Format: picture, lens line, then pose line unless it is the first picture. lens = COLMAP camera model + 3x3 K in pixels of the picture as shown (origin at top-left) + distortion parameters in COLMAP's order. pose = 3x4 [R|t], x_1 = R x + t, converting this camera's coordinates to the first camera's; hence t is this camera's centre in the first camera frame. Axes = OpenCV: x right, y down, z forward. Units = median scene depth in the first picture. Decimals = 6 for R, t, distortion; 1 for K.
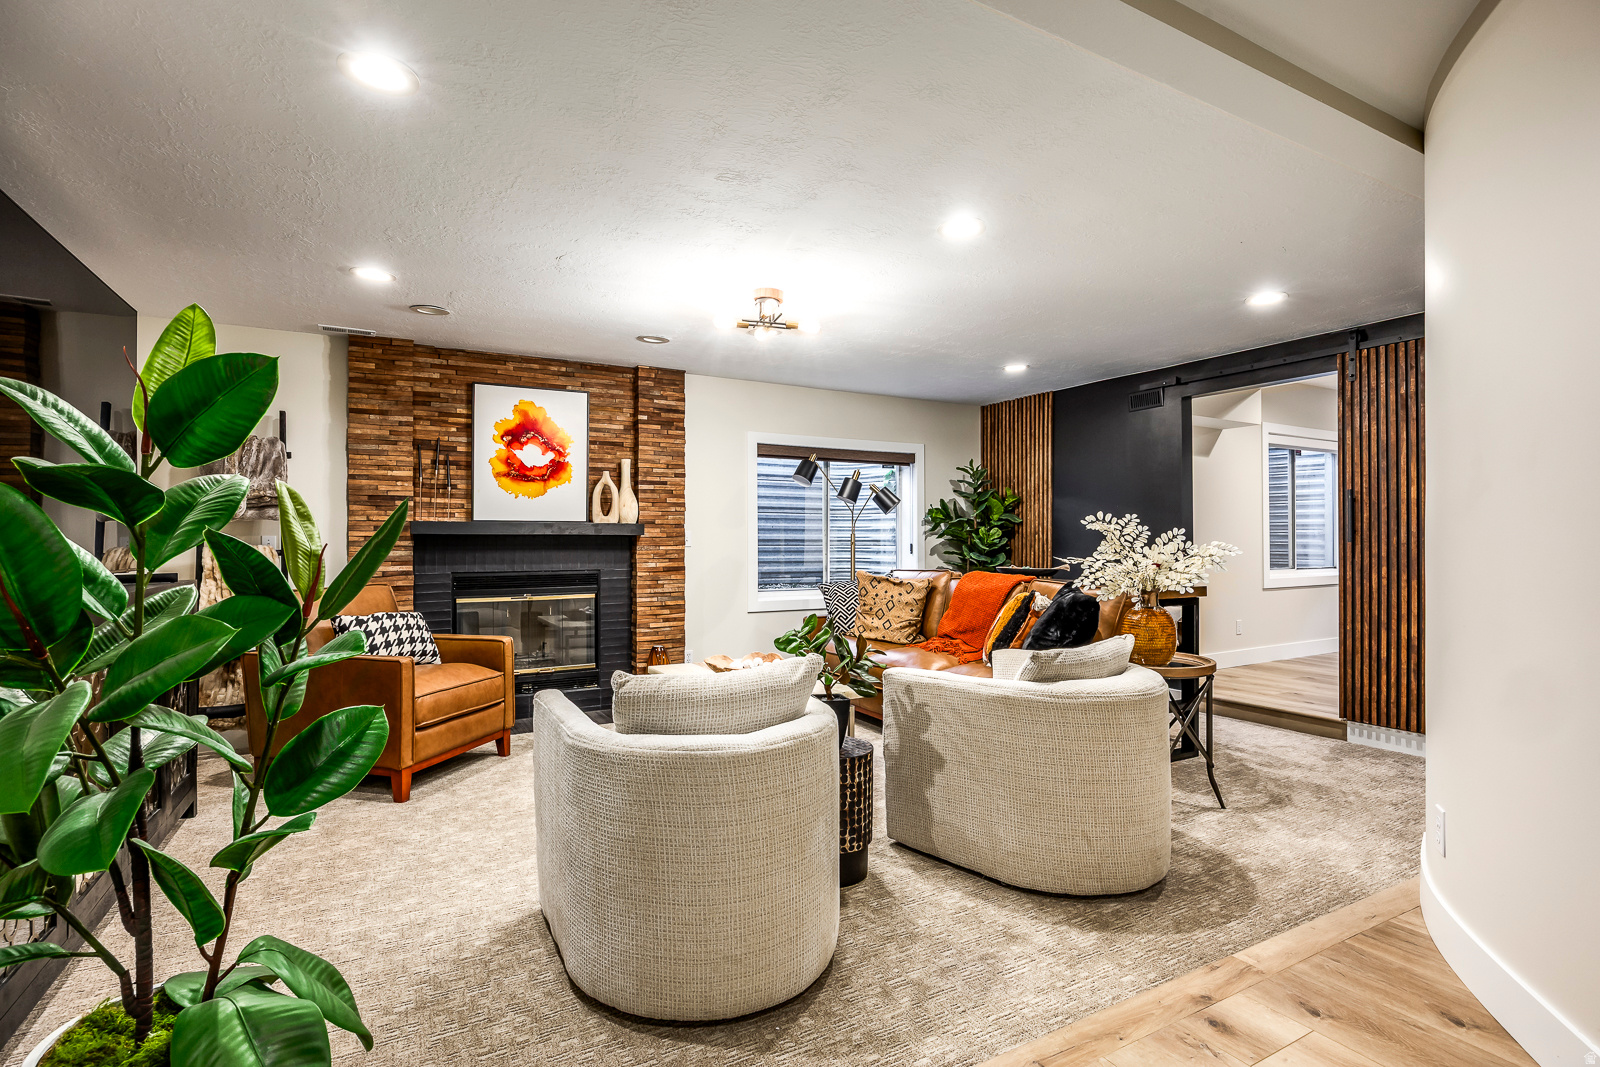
lens RADIAL K [[754.9, 0, 800.0], [0, 754.9, 533.5], [0, 0, 1]] dist [-0.000615, -0.000071]
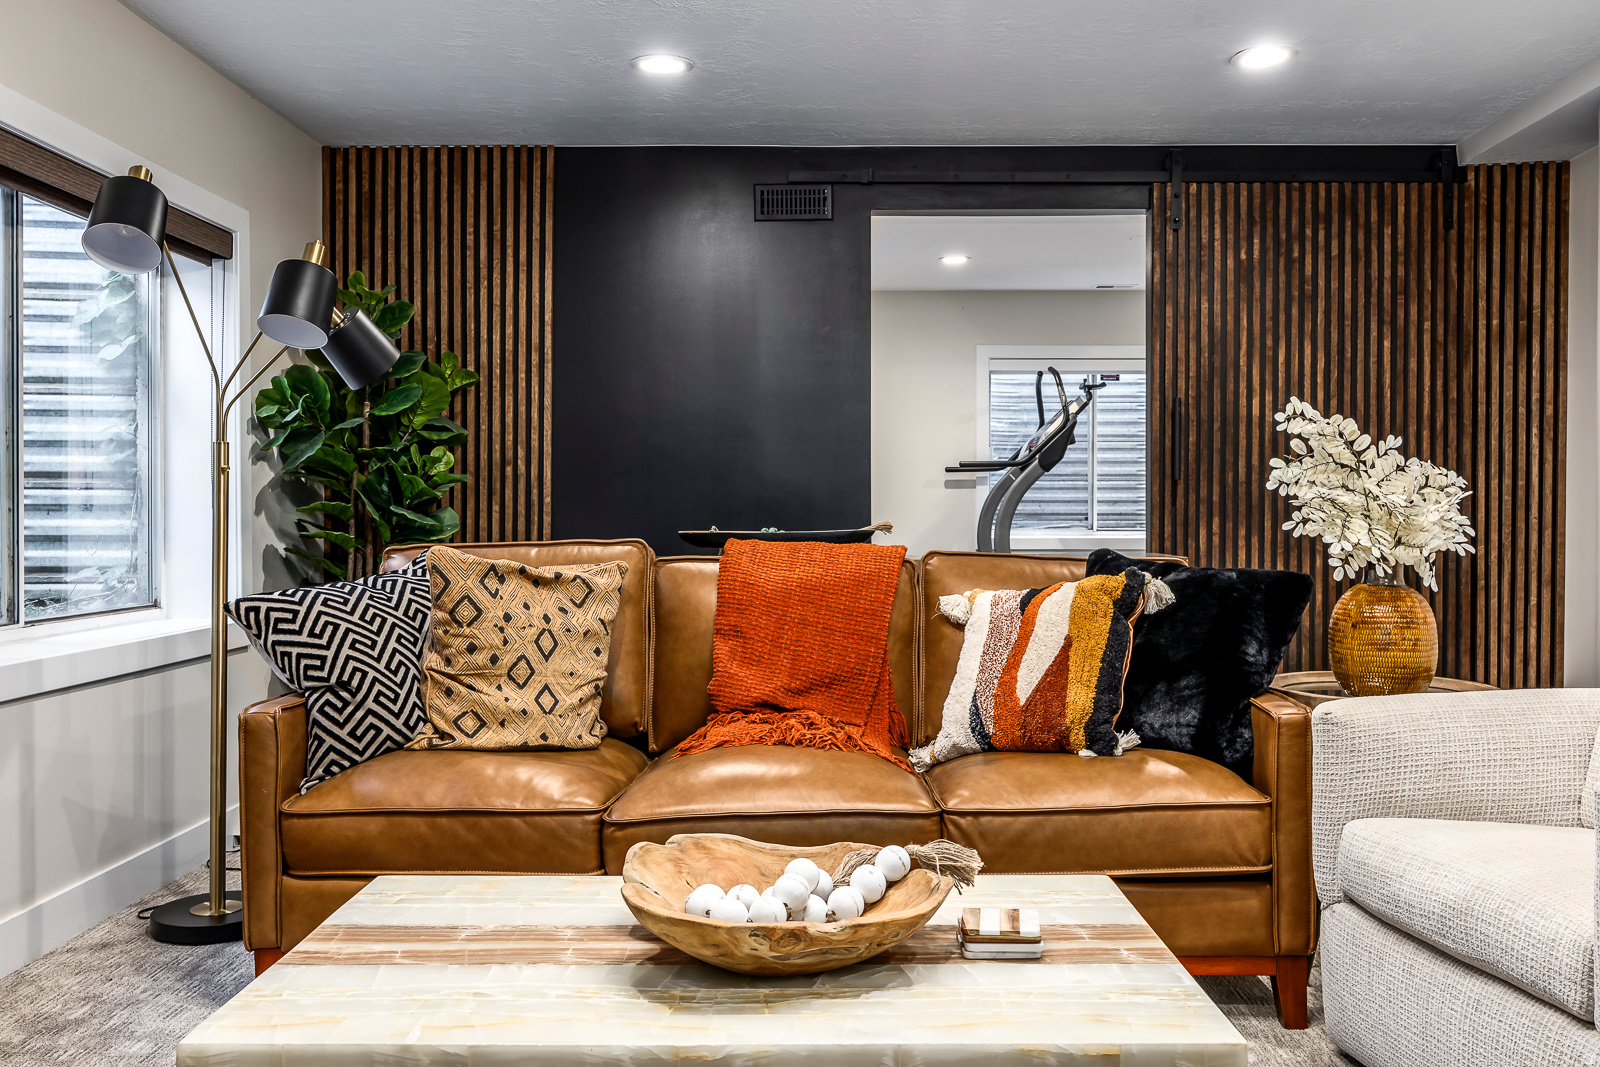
lens RADIAL K [[1384.2, 0, 800.0], [0, 1384.2, 533.5], [0, 0, 1]] dist [-0.058527, -0.001131]
pose [[0.495668, -0.011975, 0.868429, -0.430615], [-0.007786, 0.999803, 0.018231, 0.036712], [-0.868477, -0.015798, 0.495478, 0.672361]]
